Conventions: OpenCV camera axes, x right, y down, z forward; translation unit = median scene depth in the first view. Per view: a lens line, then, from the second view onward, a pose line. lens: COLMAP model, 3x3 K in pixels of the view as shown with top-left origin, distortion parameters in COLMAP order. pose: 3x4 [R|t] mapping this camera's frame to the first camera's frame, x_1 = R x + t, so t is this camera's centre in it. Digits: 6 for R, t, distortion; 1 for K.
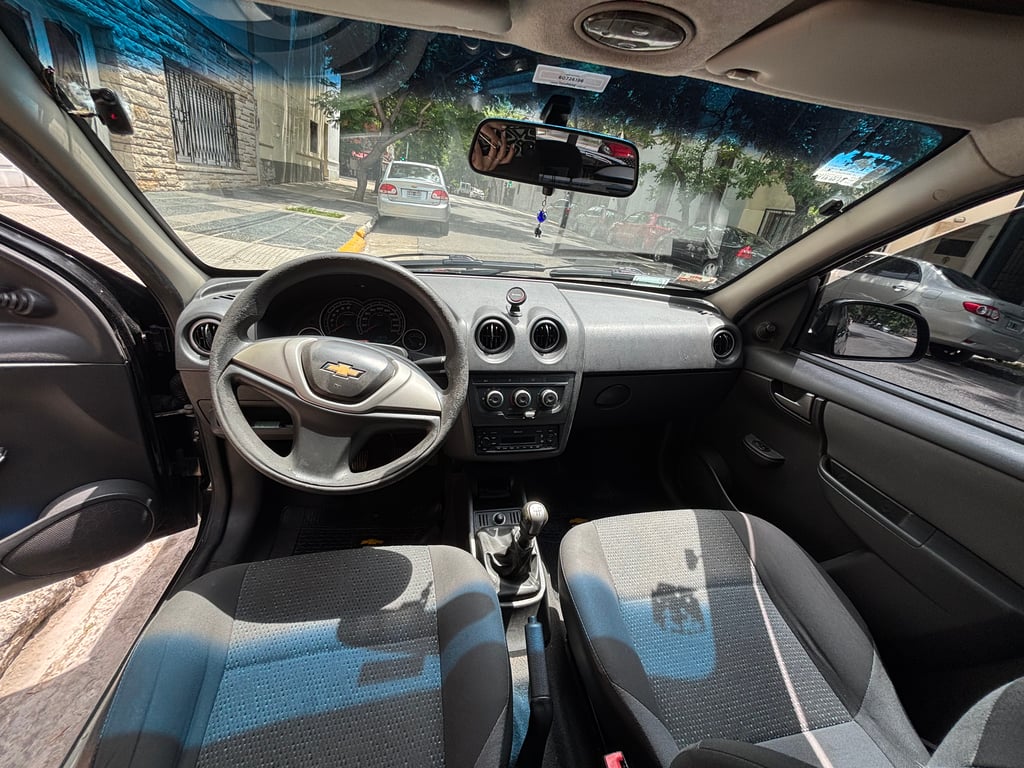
lens RADIAL K [[412.9, 0, 512.9], [0, 412.9, 387.5], [0, 0, 1]] dist [-0.002063, 0.000574]
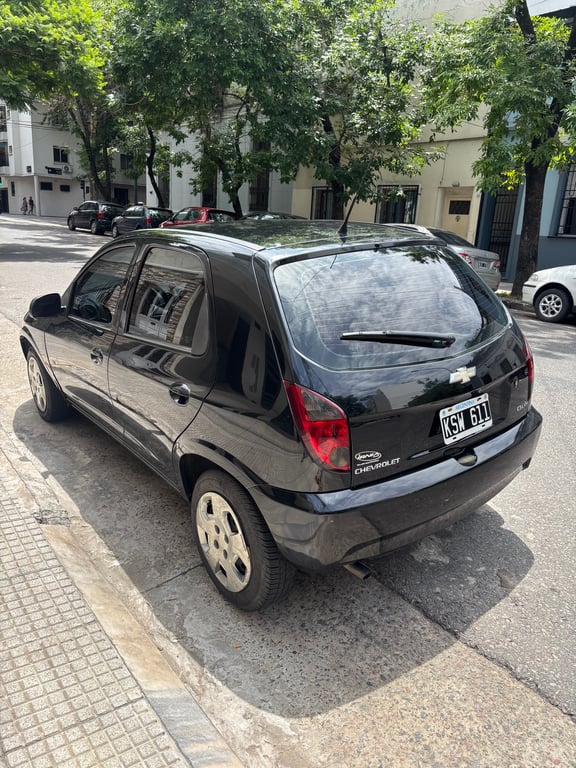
lens RADIAL K [[583.6, 0, 284.2], [0, 583.6, 389.1], [0, 0, 1]] dist [0.033309, -0.043768]
pose [[0.900786, -0.236296, 0.364346, -1.164509], [0.268181, 0.962589, -0.038748, 1.129933], [-0.341560, 0.132614, 0.930457, -3.945900]]
